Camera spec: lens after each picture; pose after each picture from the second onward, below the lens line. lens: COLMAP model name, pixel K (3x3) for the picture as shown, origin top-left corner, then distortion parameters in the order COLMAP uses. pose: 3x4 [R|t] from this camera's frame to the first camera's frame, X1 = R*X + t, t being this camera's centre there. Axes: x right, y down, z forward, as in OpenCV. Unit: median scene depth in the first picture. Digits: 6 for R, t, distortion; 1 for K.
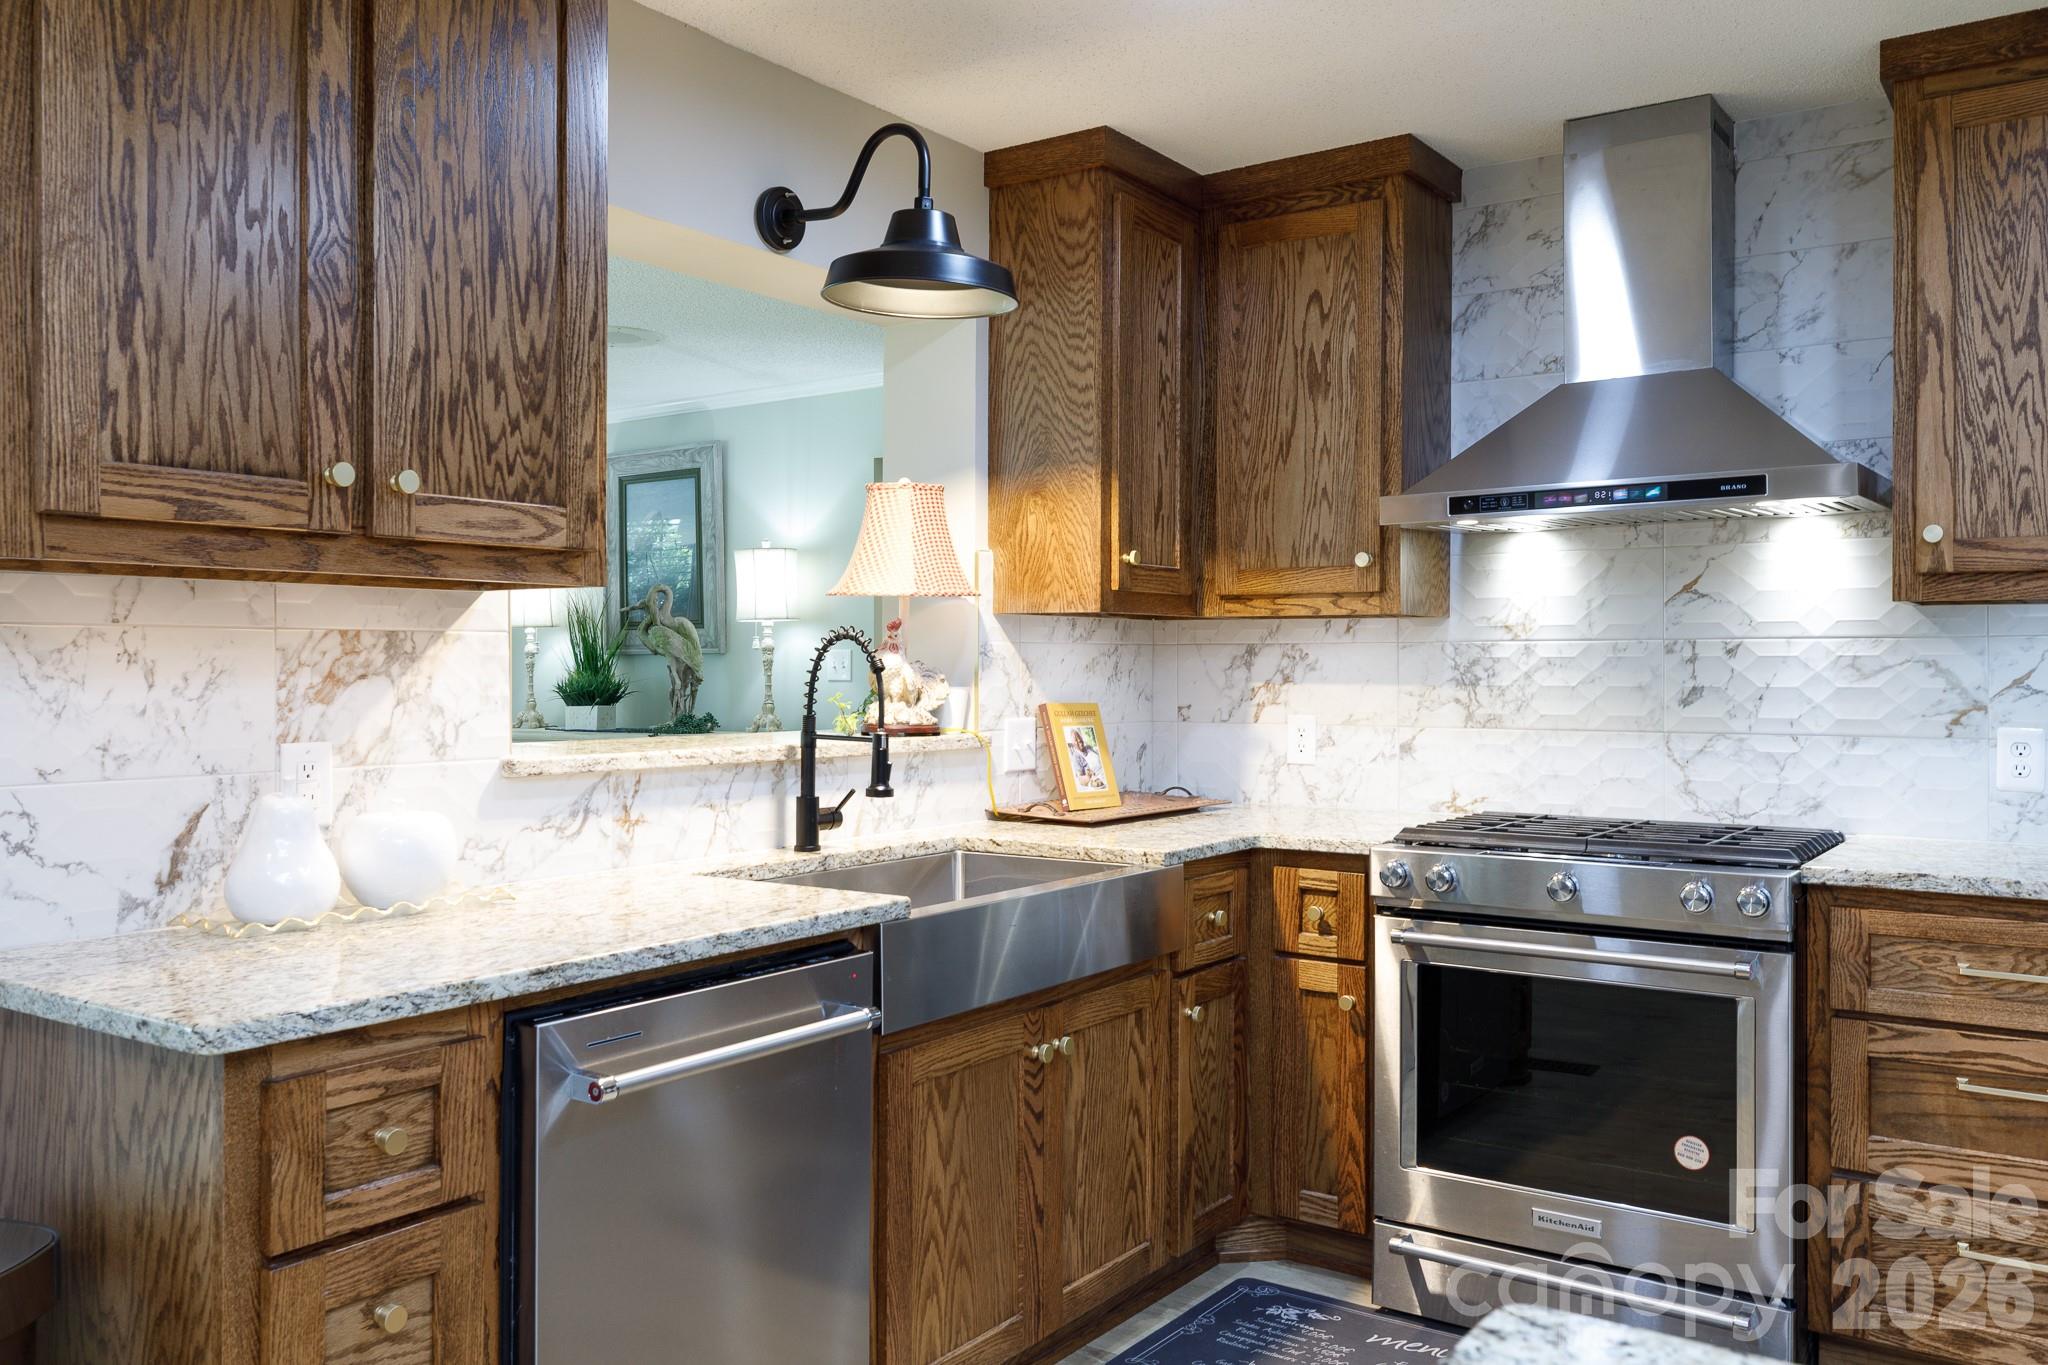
lens RADIAL K [[1619.8, 0, 1025.7], [0, 1619.8, 665.1], [0, 0, 1]] dist [0.004343, 0.000301]
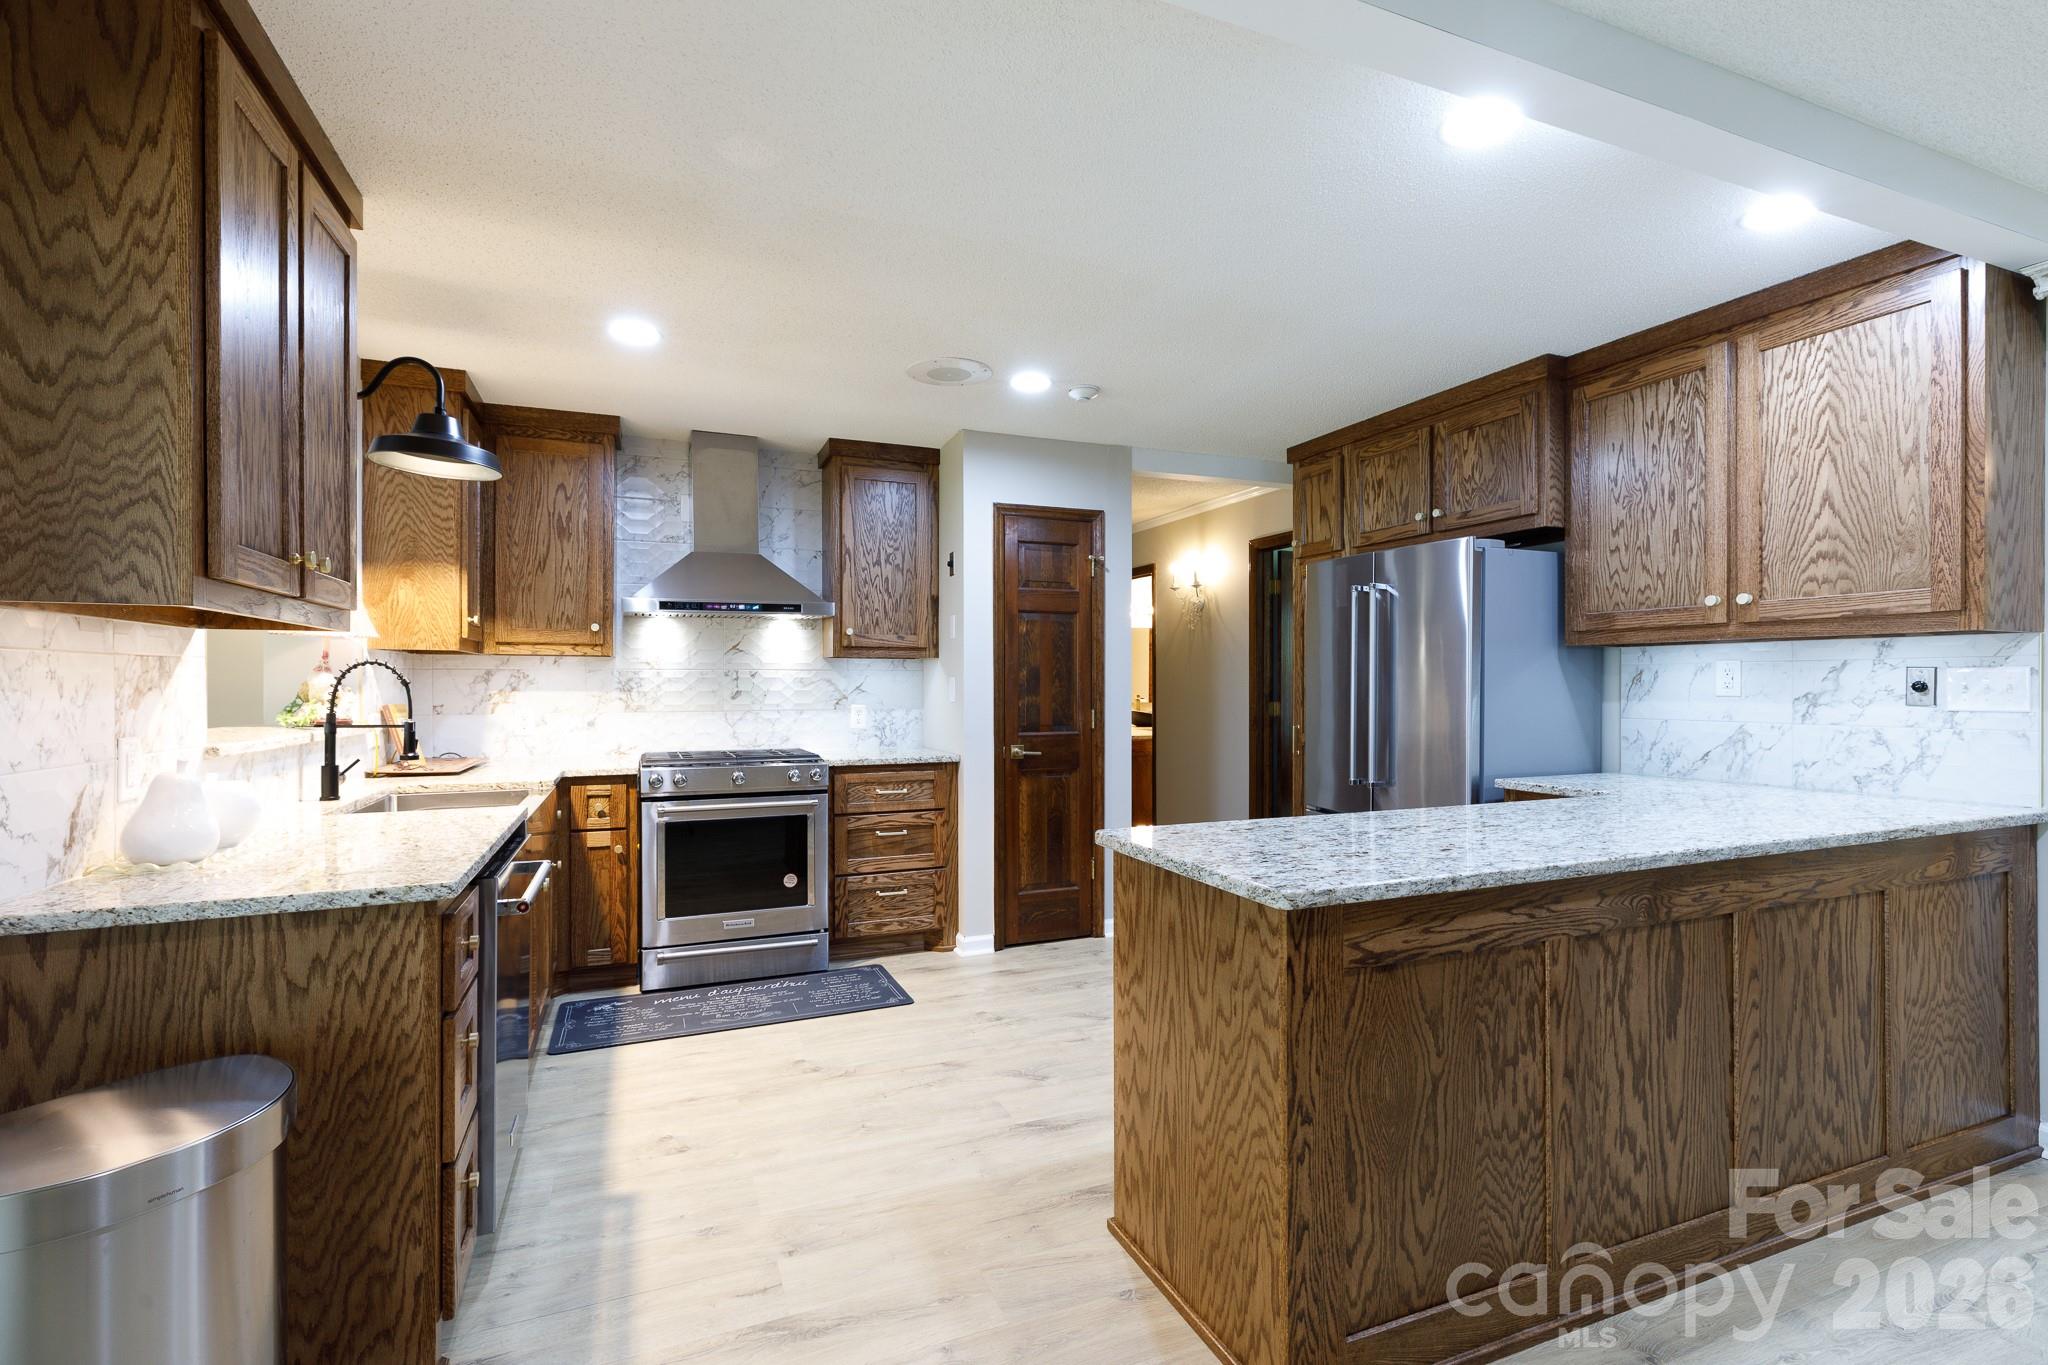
lens RADIAL K [[917.4, 0, 1024.0], [0, 917.4, 682.5], [0, 0, 1]] dist [0.012374, -0.004259]
pose [[0.541057, -0.000853, 0.840985, -0.477643], [0.000172, 1.000000, 0.000904, 0.000683], [-0.840986, -0.000344, 0.541057, -0.039429]]
